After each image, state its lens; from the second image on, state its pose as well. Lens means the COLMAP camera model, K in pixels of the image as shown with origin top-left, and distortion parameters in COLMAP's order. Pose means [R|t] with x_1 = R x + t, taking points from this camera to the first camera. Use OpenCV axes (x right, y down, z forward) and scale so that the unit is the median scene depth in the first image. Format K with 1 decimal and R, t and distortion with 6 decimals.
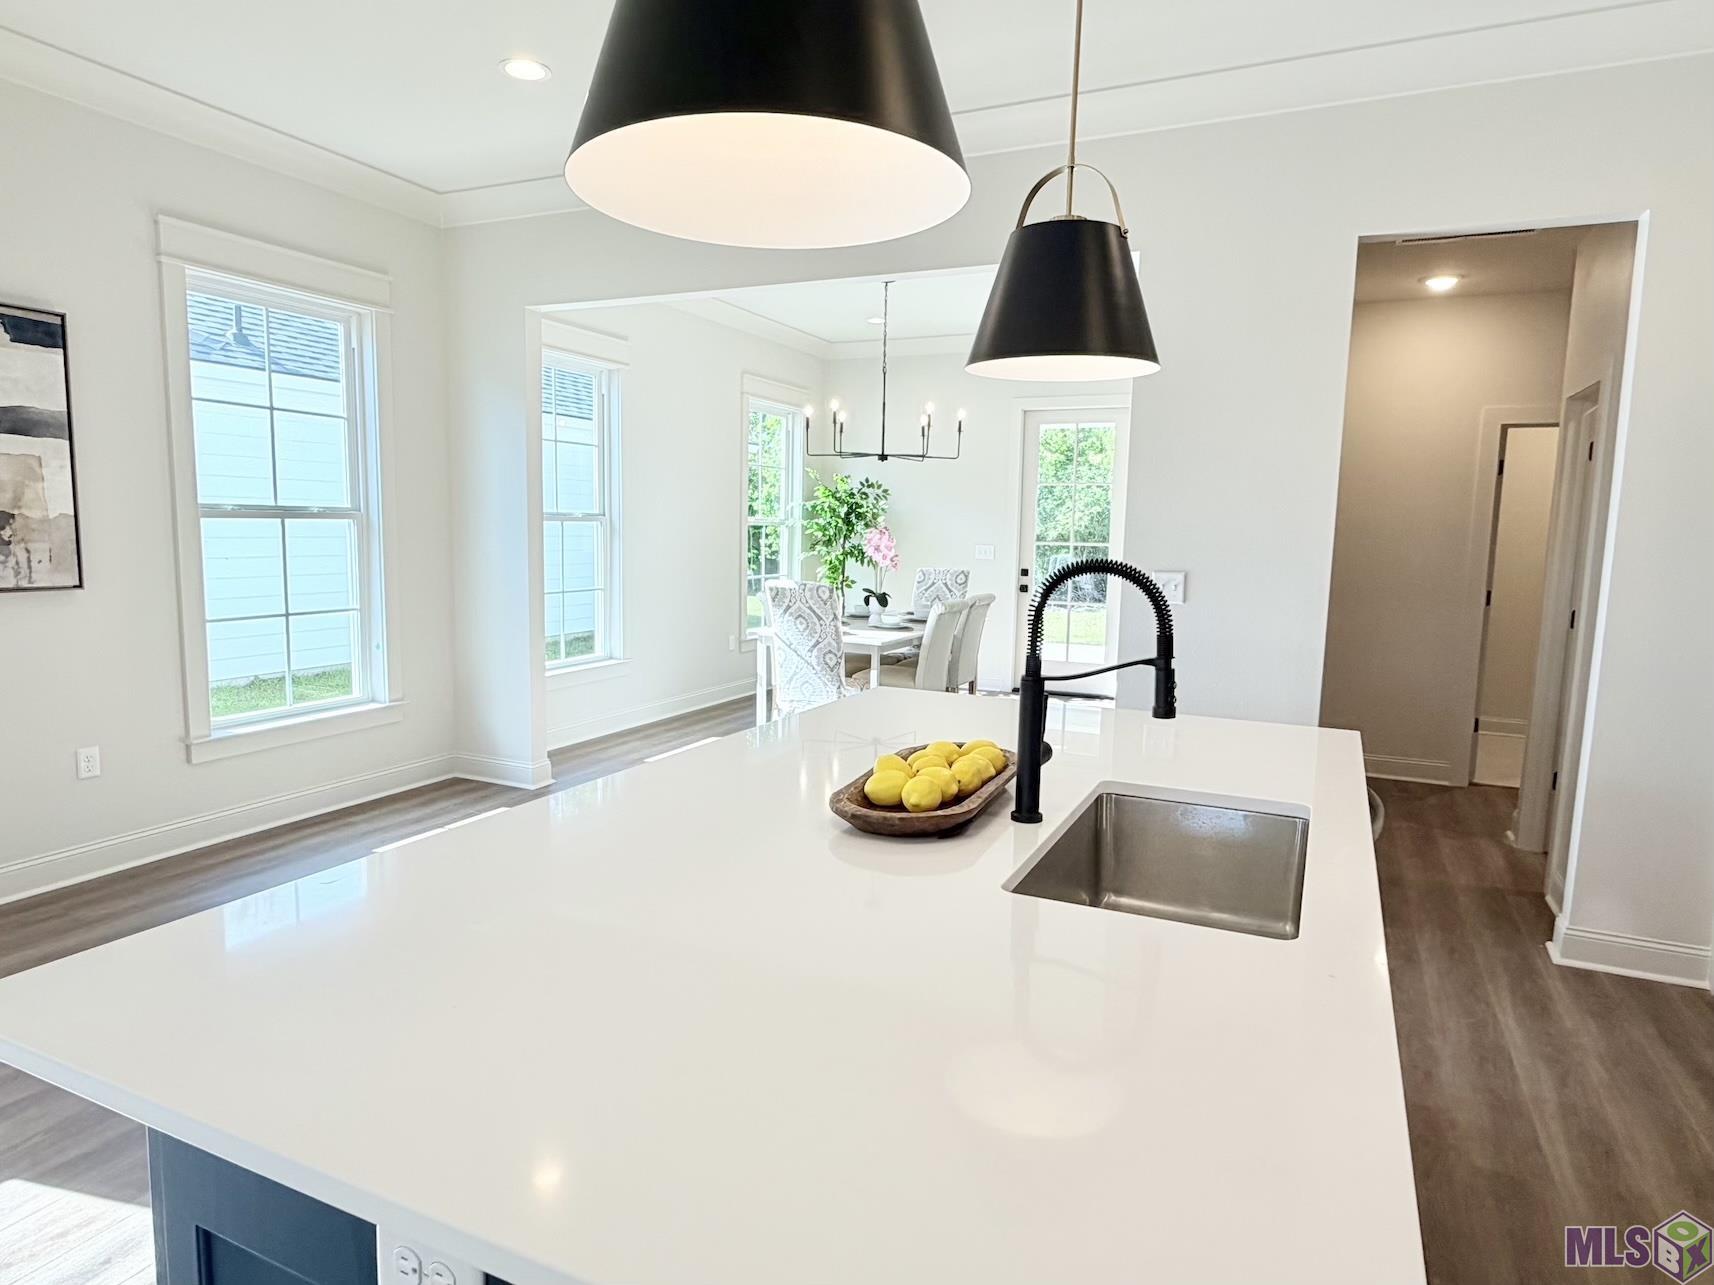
lens RADIAL K [[1019.4, 0, 870.4], [0, 1019.4, 643.4], [0, 0, 1]] dist [-0.000401, -0.000458]
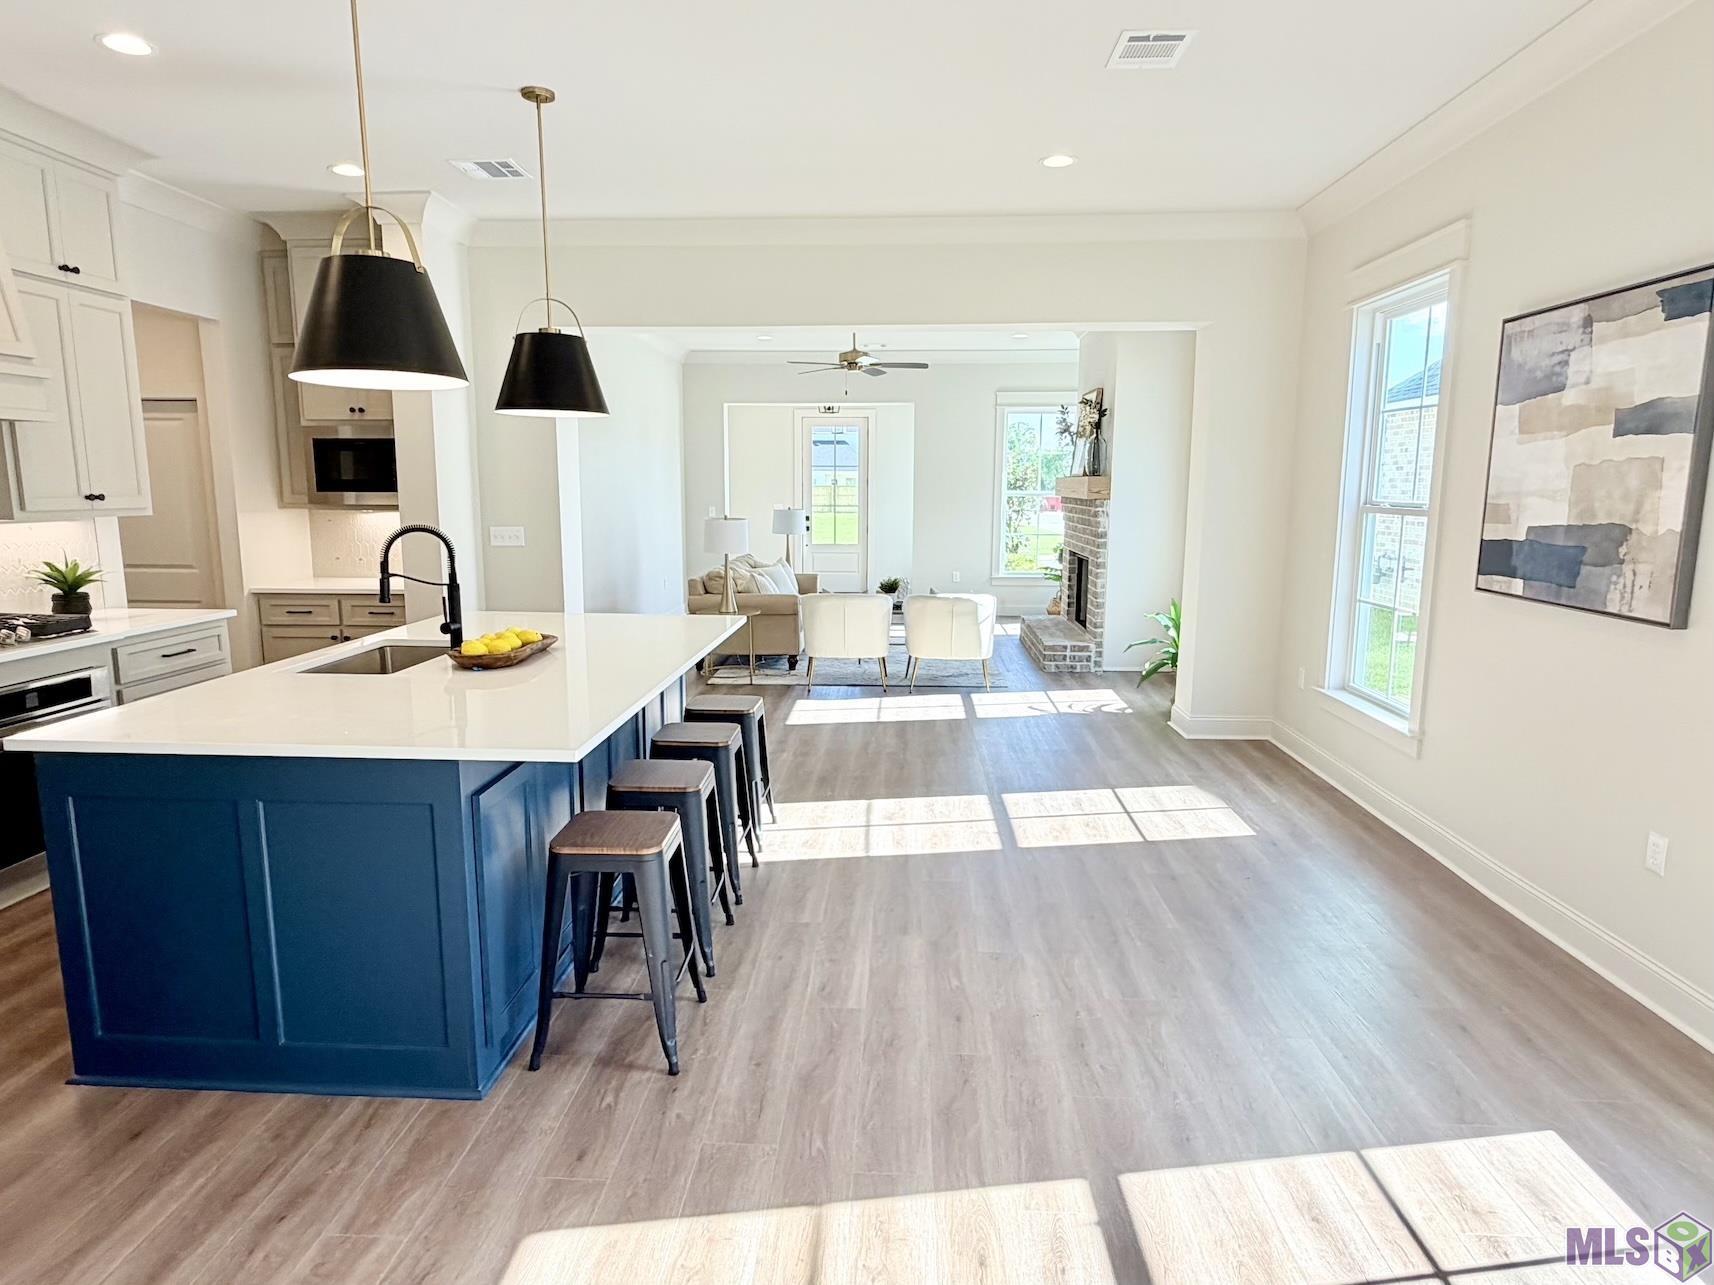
lens RADIAL K [[1019.4, 0, 857.8], [0, 1019.4, 668.7], [0, 0, 1]] dist [-0.000401, -0.000458]
pose [[-0.929022, 0.036543, -0.368214, 0.068411], [-0.072162, 0.958111, 0.277155, -0.174089], [0.362919, 0.284055, -0.887470, 1.325588]]
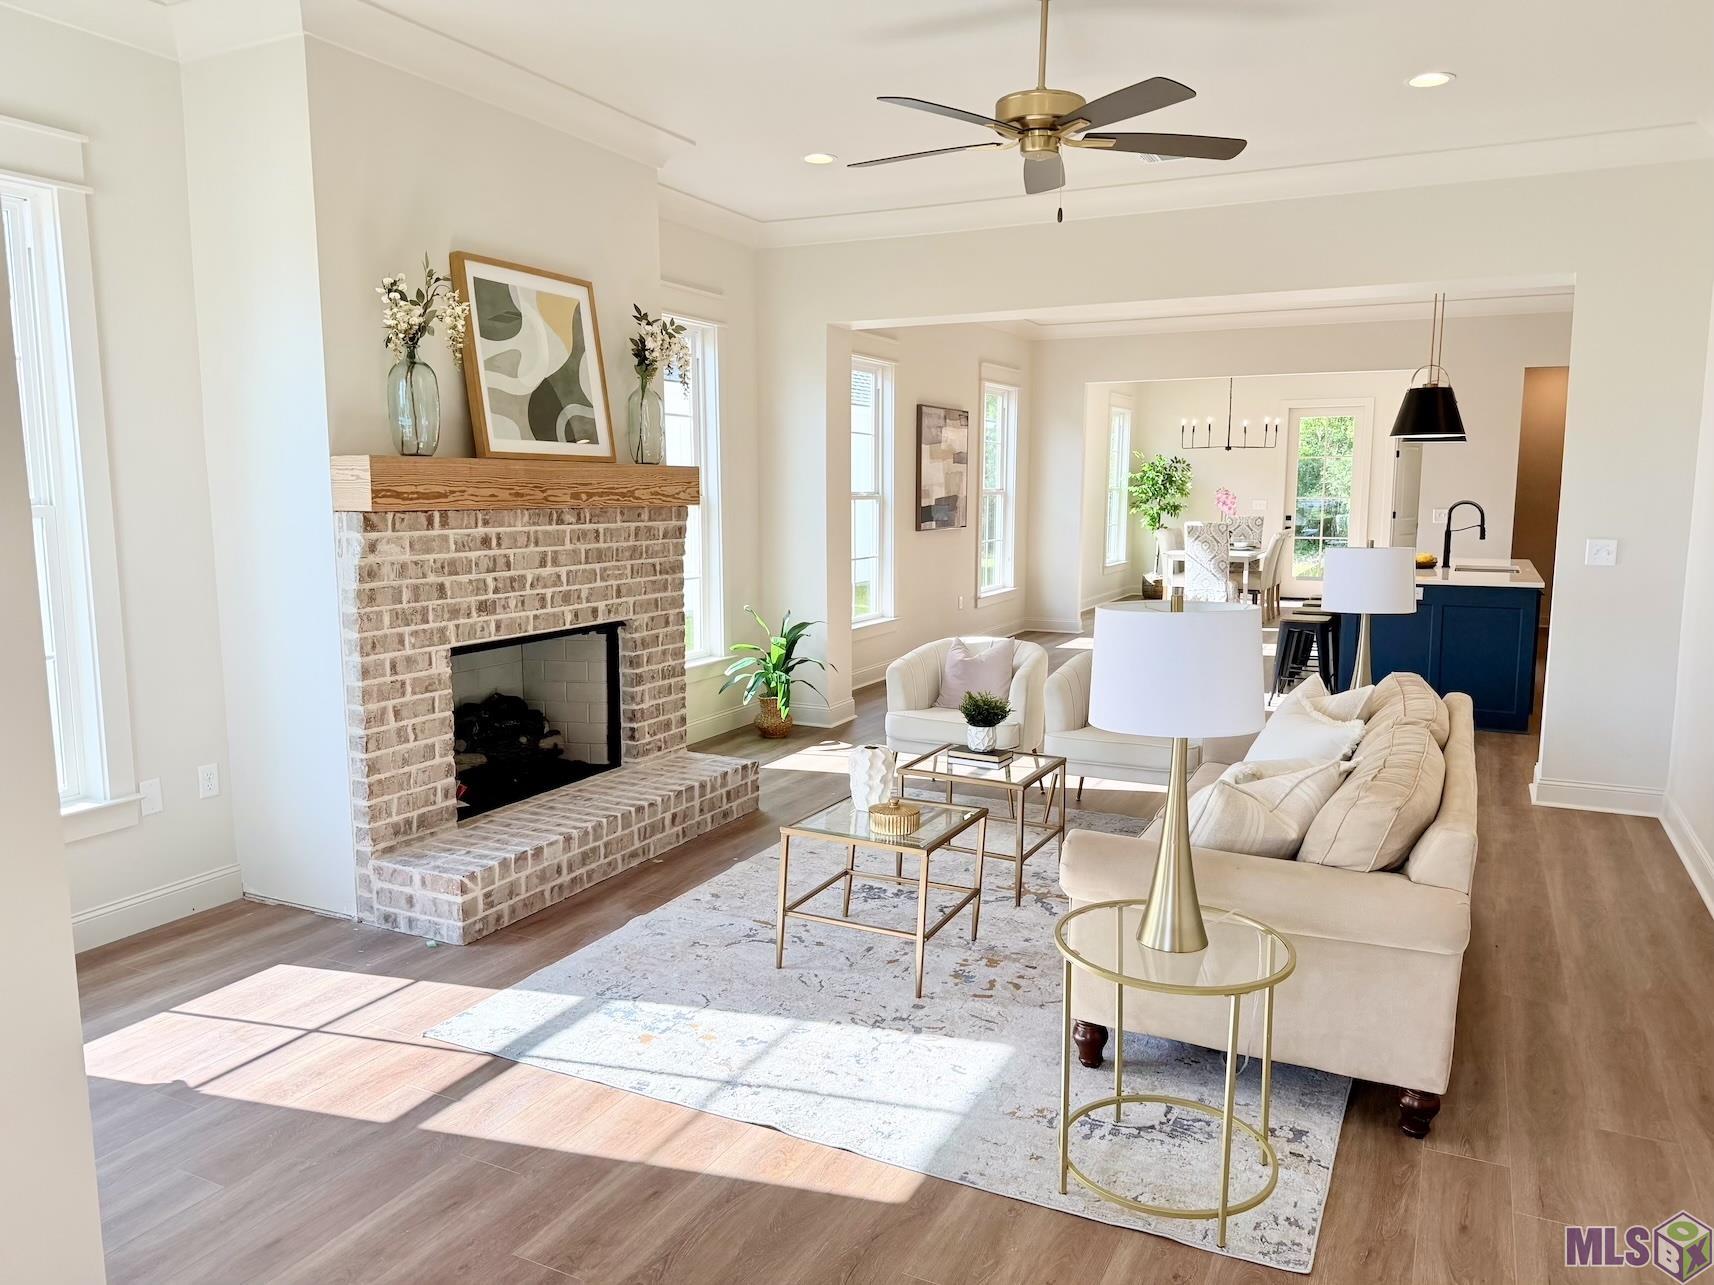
lens RADIAL K [[1213.0, 0, 869.6], [0, 1213.0, 648.1], [0, 0, 1]] dist [0.051186, -0.047202]
pose [[0.999289, -0.020219, -0.031833, -0.827481], [0.020825, 0.999606, 0.018803, 0.150924], [0.031440, -0.019453, 0.999316, -1.630059]]
